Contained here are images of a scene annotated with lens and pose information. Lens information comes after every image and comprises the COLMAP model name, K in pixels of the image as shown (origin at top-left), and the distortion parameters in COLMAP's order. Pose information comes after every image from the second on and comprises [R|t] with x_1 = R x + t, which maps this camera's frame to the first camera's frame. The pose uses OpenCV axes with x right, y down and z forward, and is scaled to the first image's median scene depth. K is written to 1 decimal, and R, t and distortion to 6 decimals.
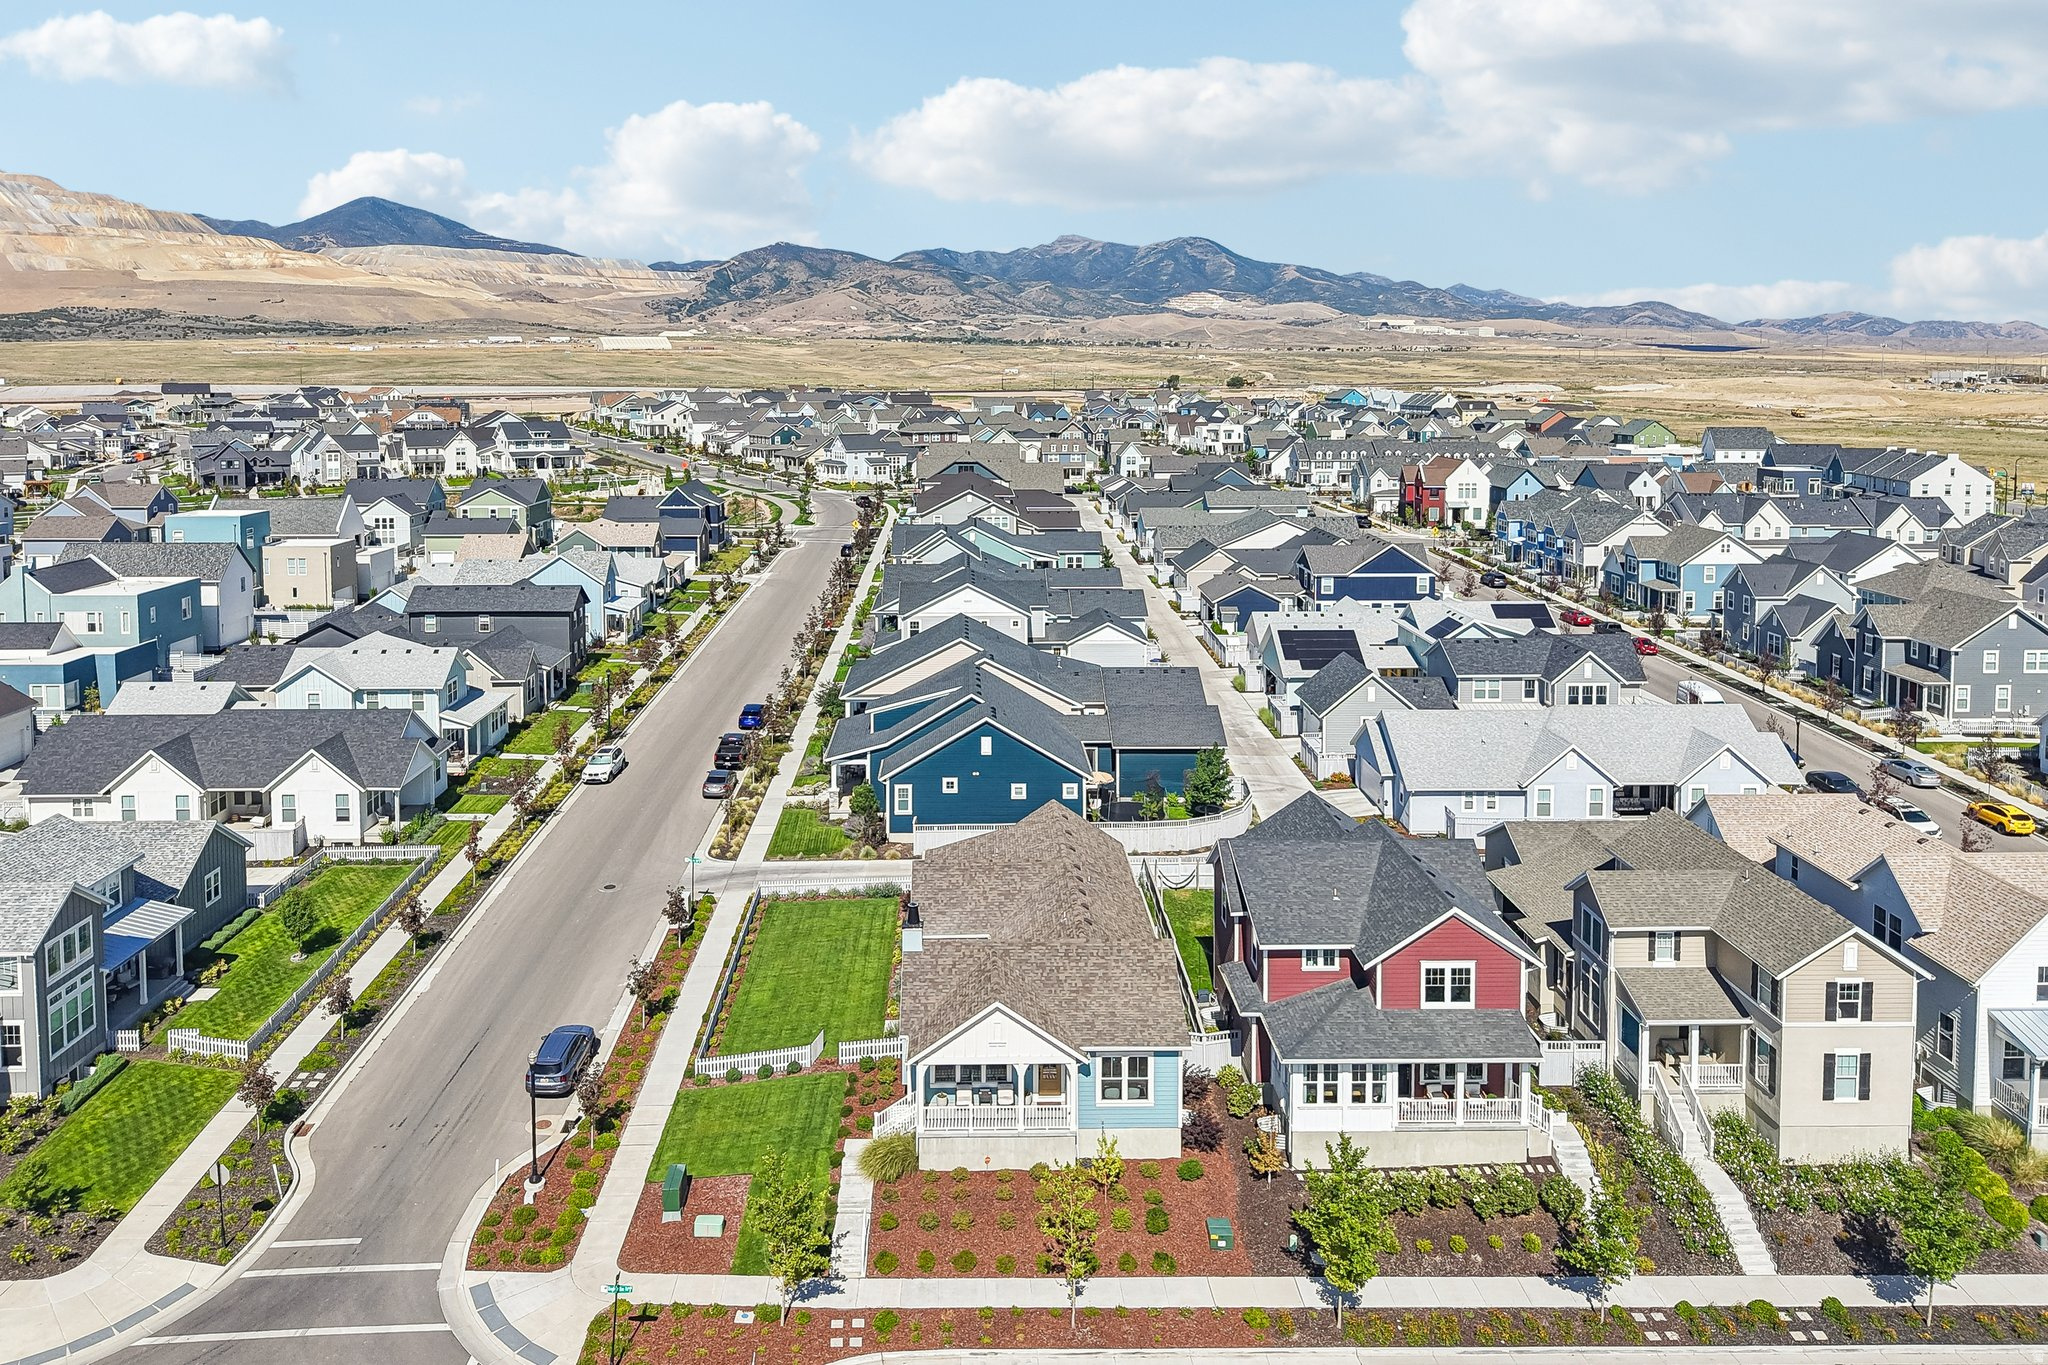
lens RADIAL K [[1429.6, 0, 988.2], [0, 1429.6, 488.9], [0, 0, 1]] dist [0.040333, -0.056208]
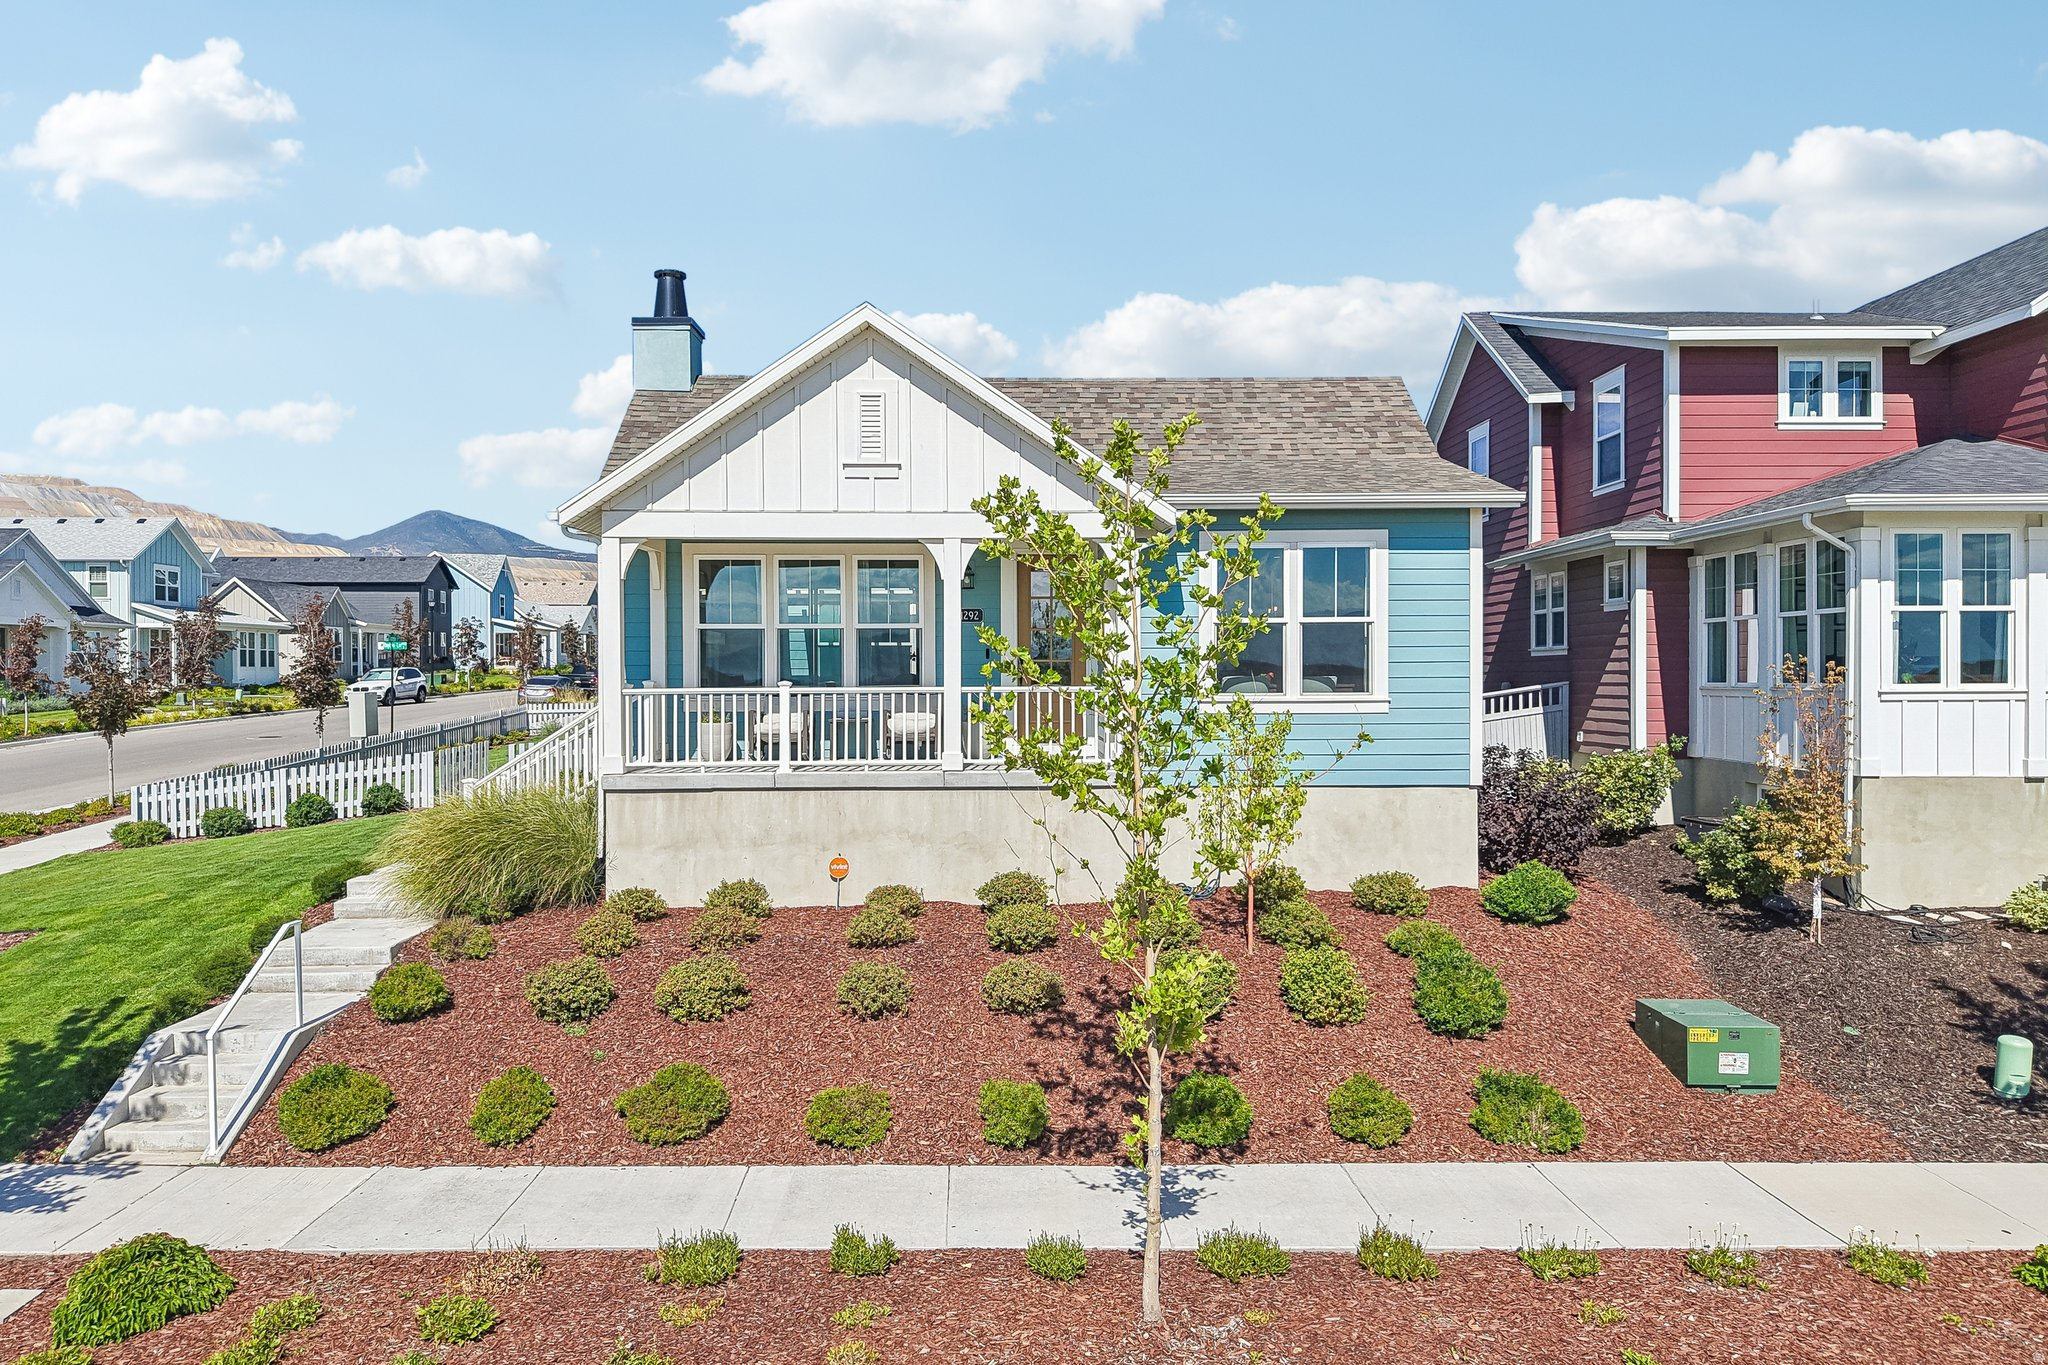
lens RADIAL K [[1368.1, 0, 1023.0], [0, 1368.1, 696.0], [0, 0, 1]] dist [0.020687, -0.022764]
pose [[0.999999, -0.000923, 0.000946, 0.036307], [0.000985, 0.997665, -0.068285, 0.437645], [-0.000880, 0.068286, 0.997665, 0.696174]]
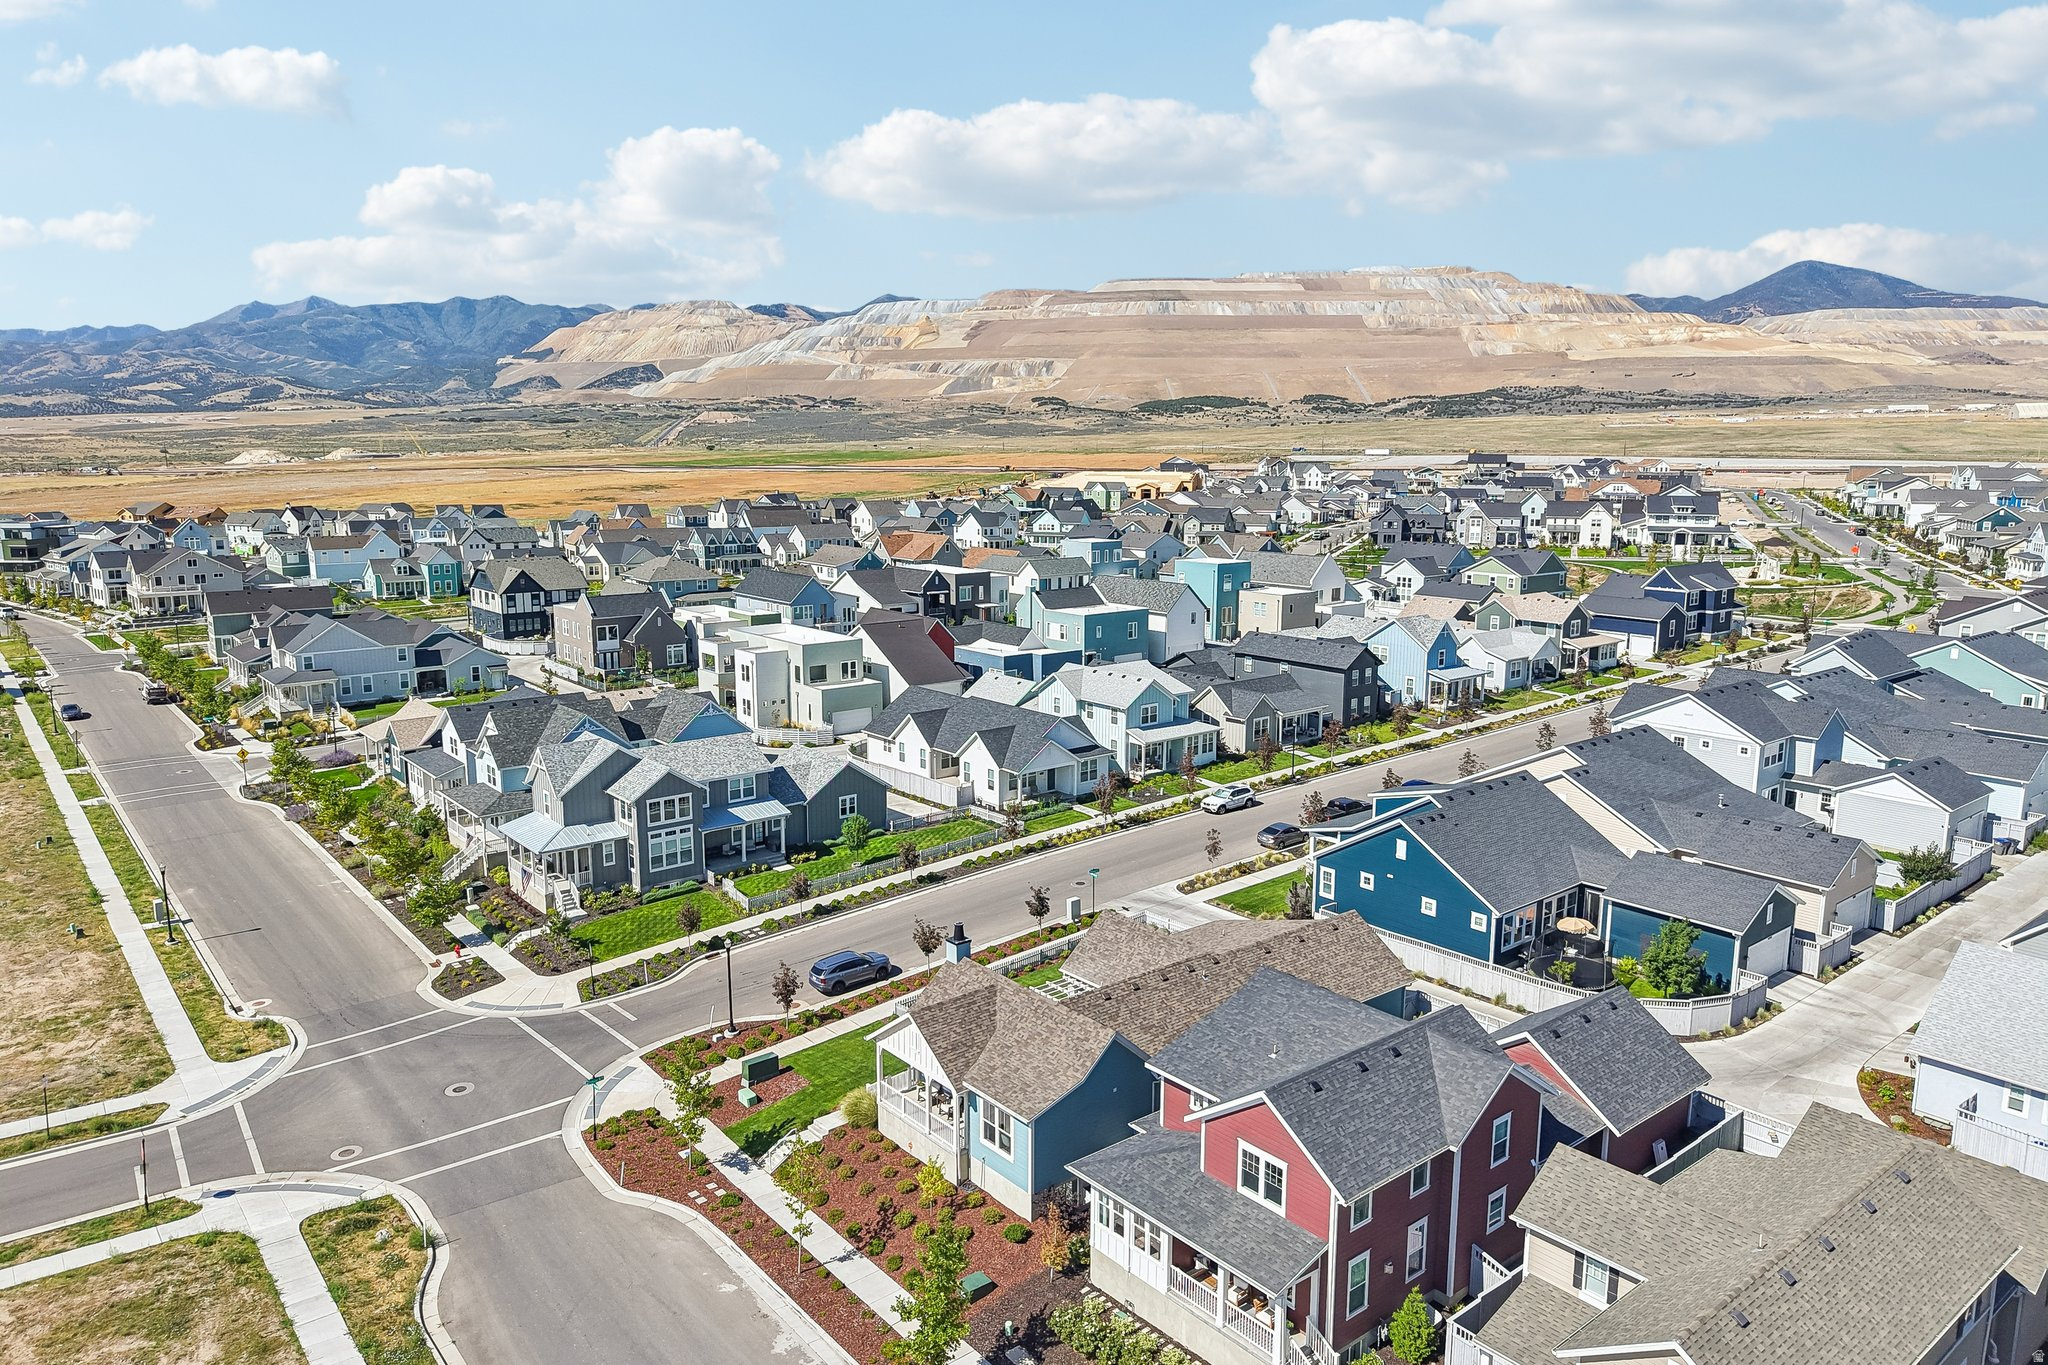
lens RADIAL K [[1368.1, 0, 1023.0], [0, 1368.1, 696.0], [0, 0, 1]] dist [0.020687, -0.022764]
pose [[0.616435, 0.144721, -0.773992, 0.818516], [-0.066366, 0.989016, 0.132070, -0.033548], [0.784604, -0.030046, 0.619269, 0.397550]]
